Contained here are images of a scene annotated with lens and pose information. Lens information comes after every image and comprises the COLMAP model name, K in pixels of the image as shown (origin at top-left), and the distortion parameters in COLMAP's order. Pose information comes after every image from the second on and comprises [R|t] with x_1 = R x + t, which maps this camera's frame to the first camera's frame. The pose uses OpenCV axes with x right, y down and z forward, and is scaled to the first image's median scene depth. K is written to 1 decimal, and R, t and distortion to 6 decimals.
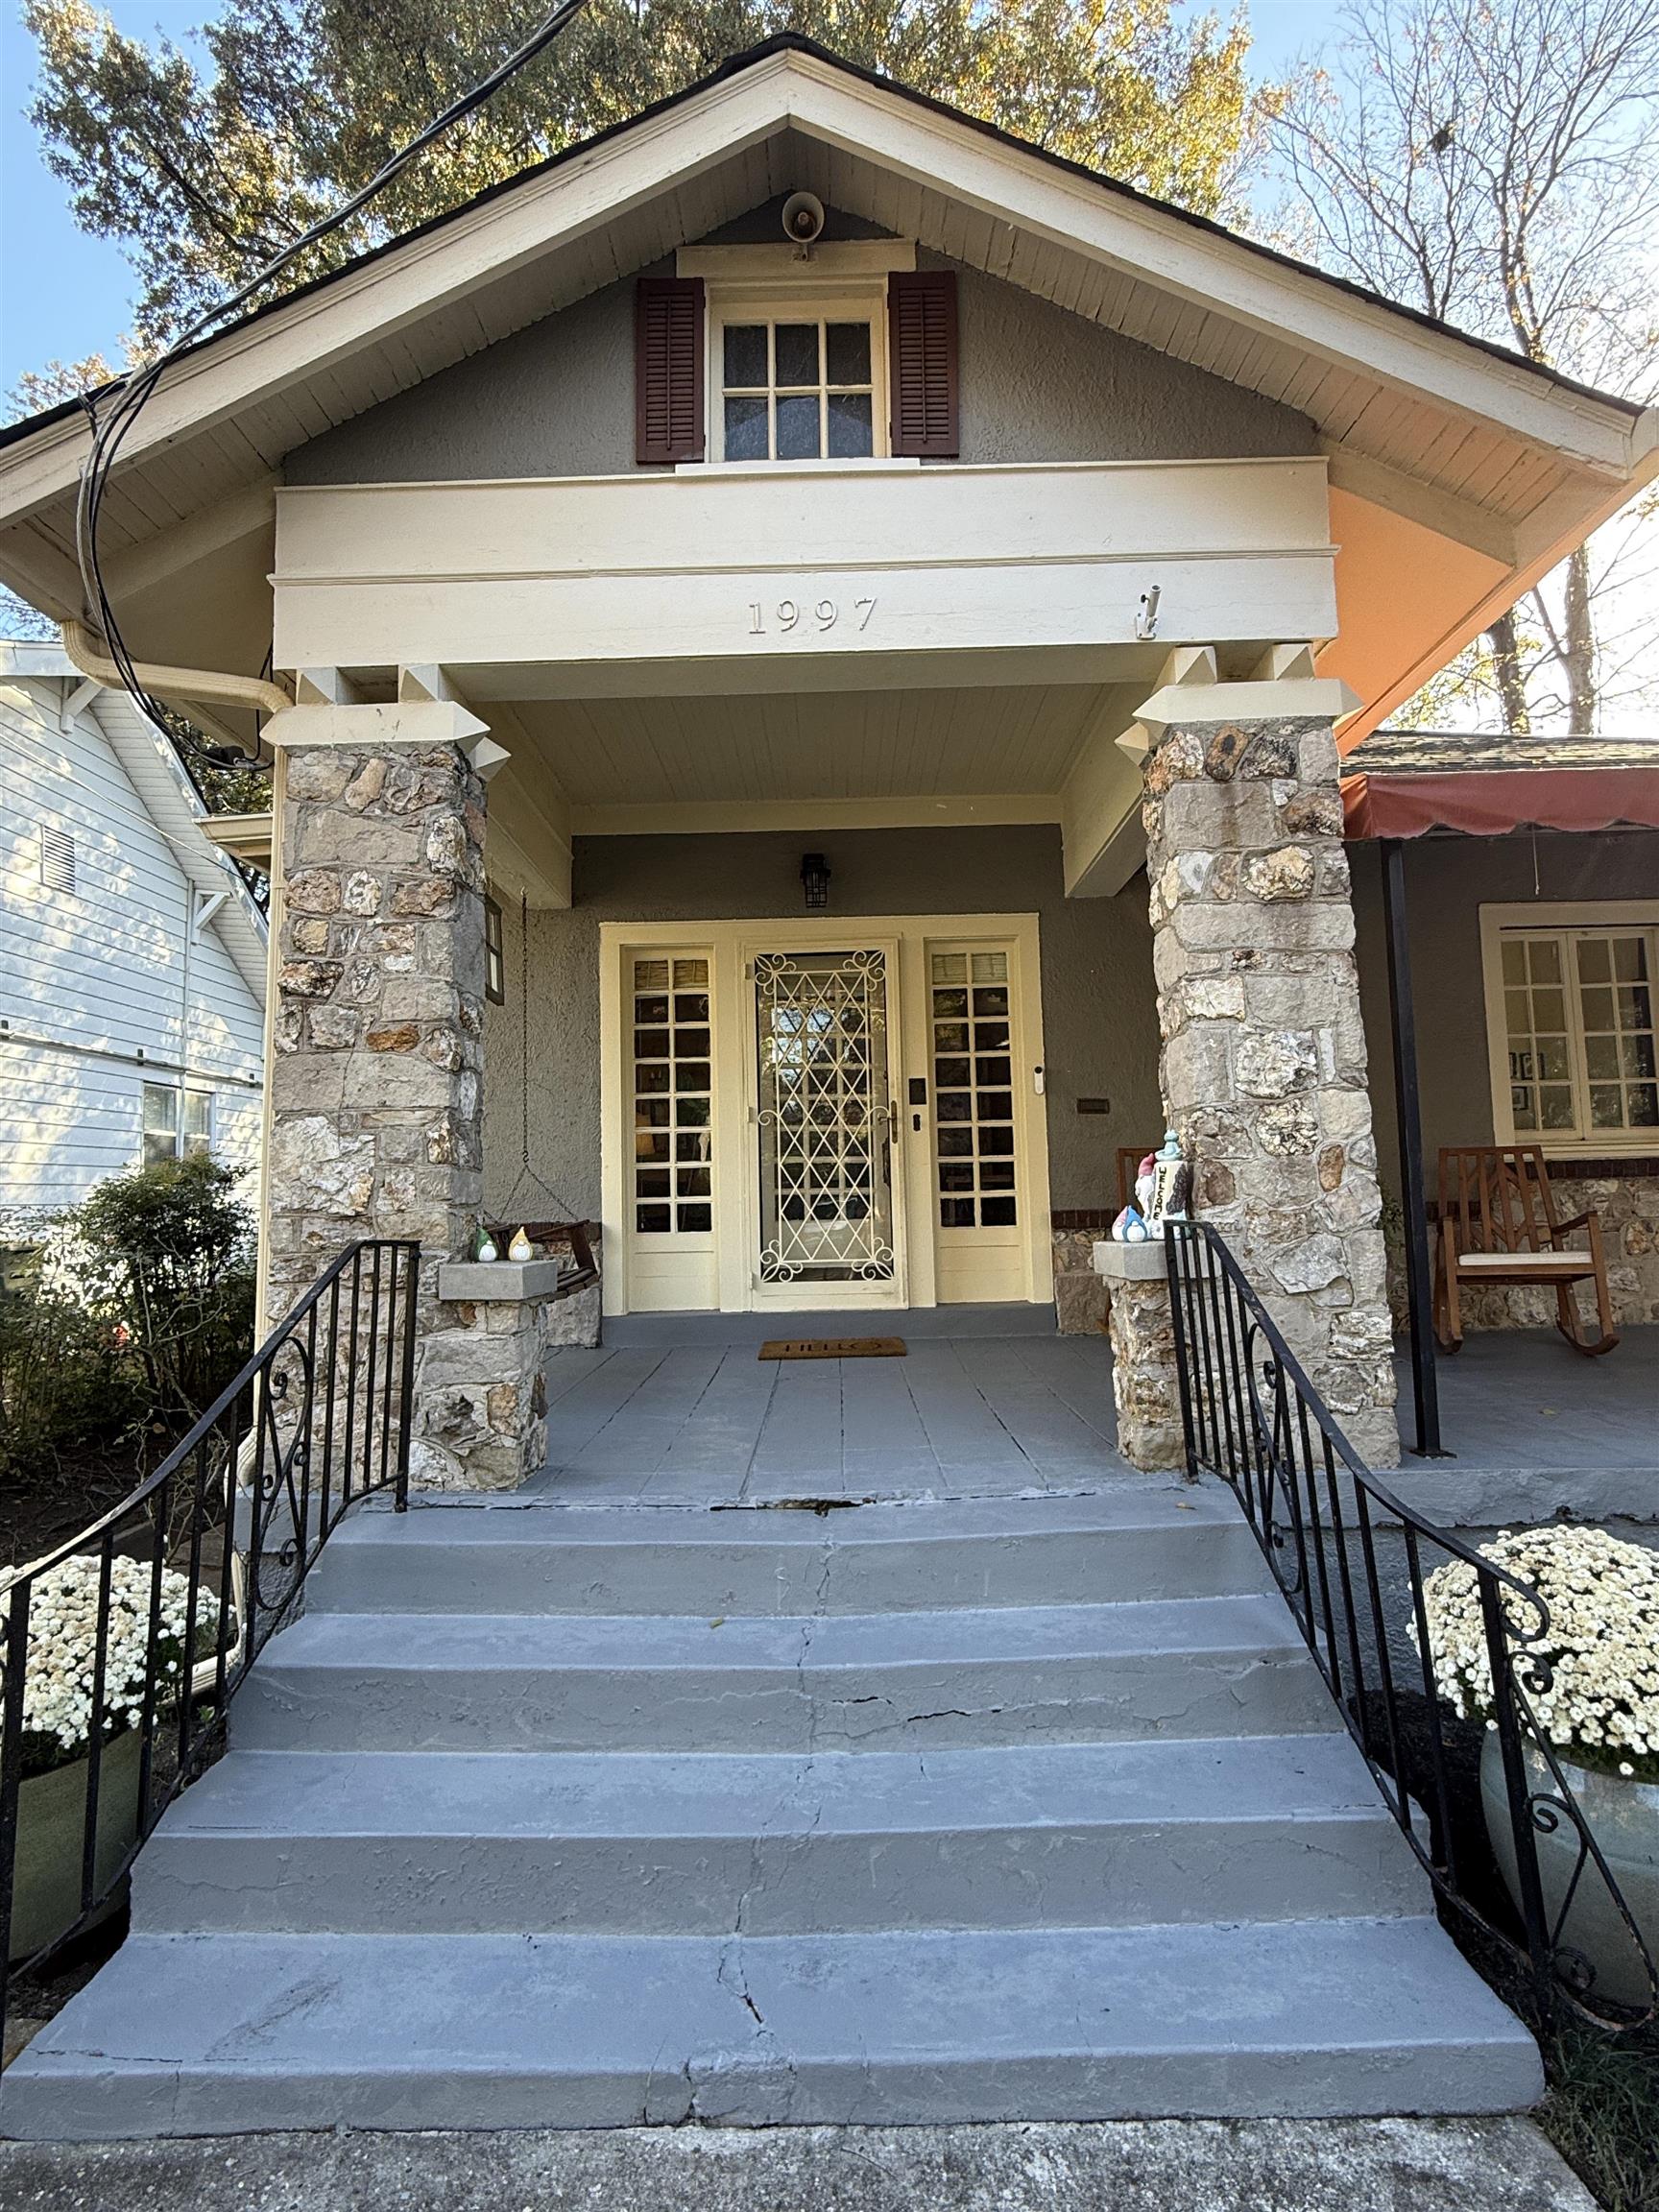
lens RADIAL K [[1160.4, 0, 829.5], [0, 1160.4, 1106.0], [0, 0, 1]] dist [0.000695, -0.000038]
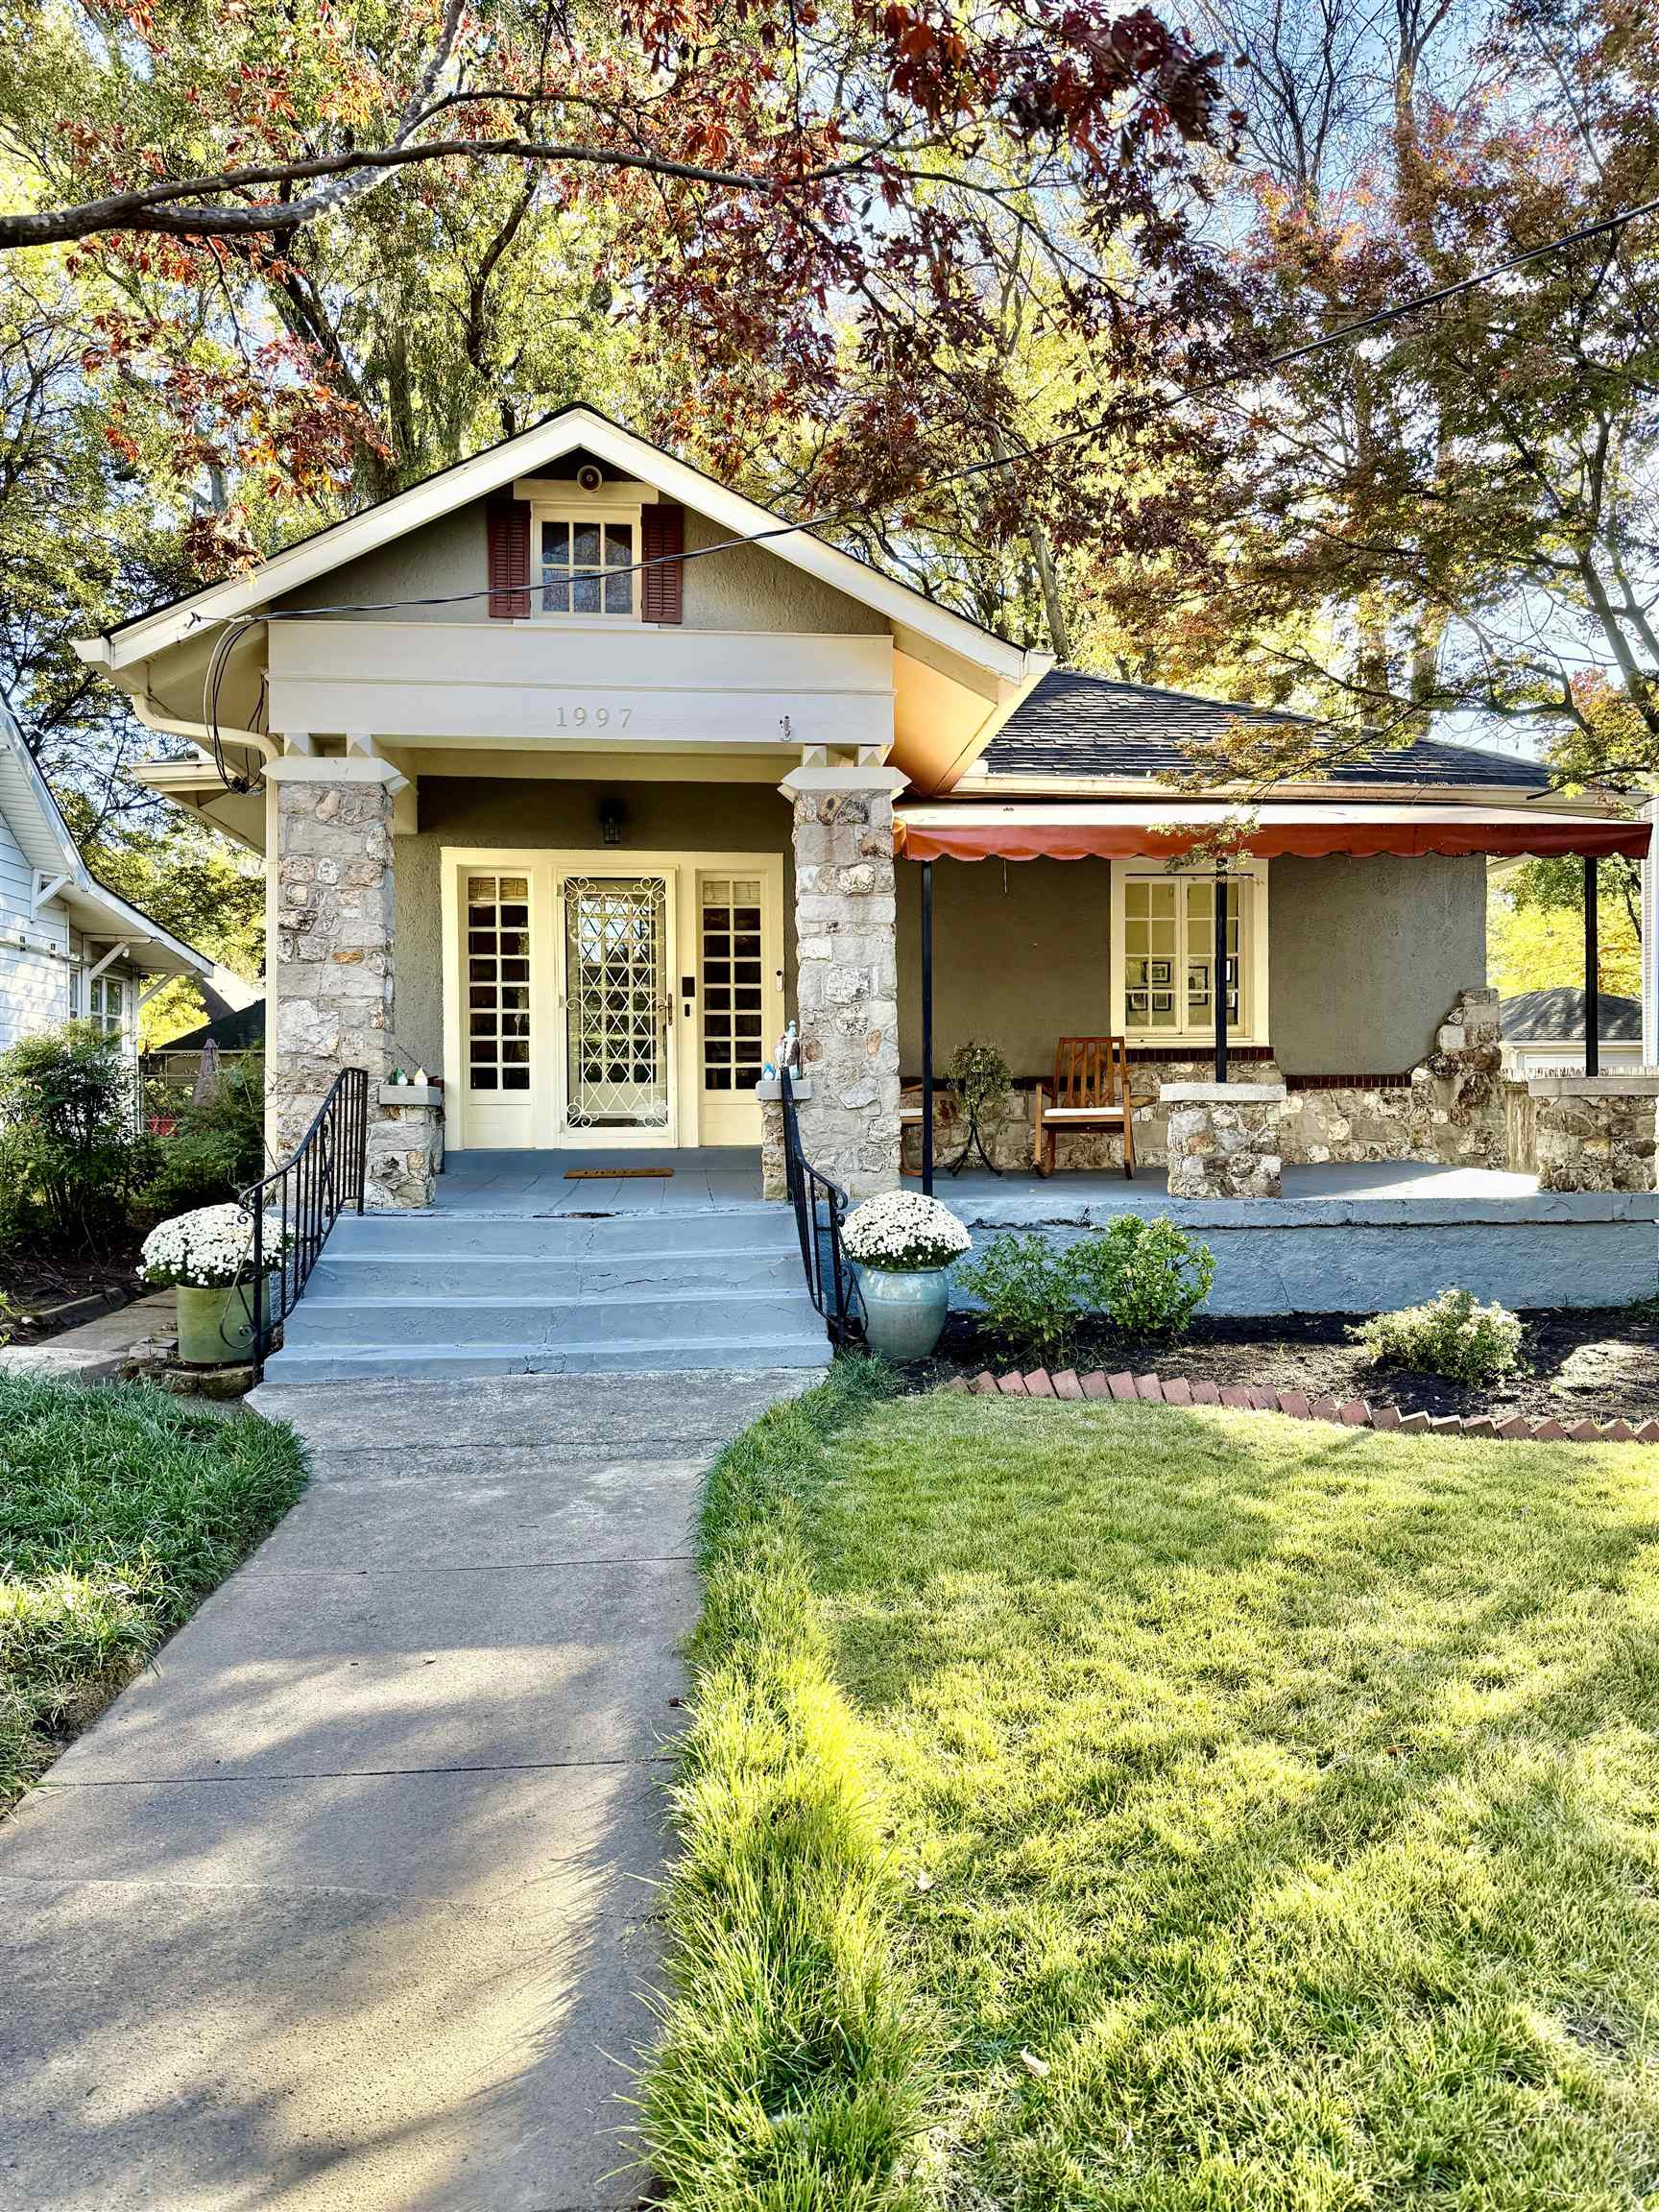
lens RADIAL K [[1559.2, 0, 832.3], [0, 1559.2, 1113.2], [0, 0, 1]] dist [0.171303, -0.271979]
pose [[0.995006, 0.016832, 0.098388, 0.072466], [-0.025138, 0.996165, 0.083805, -0.024727], [-0.096600, -0.085859, 0.991613, -0.885170]]
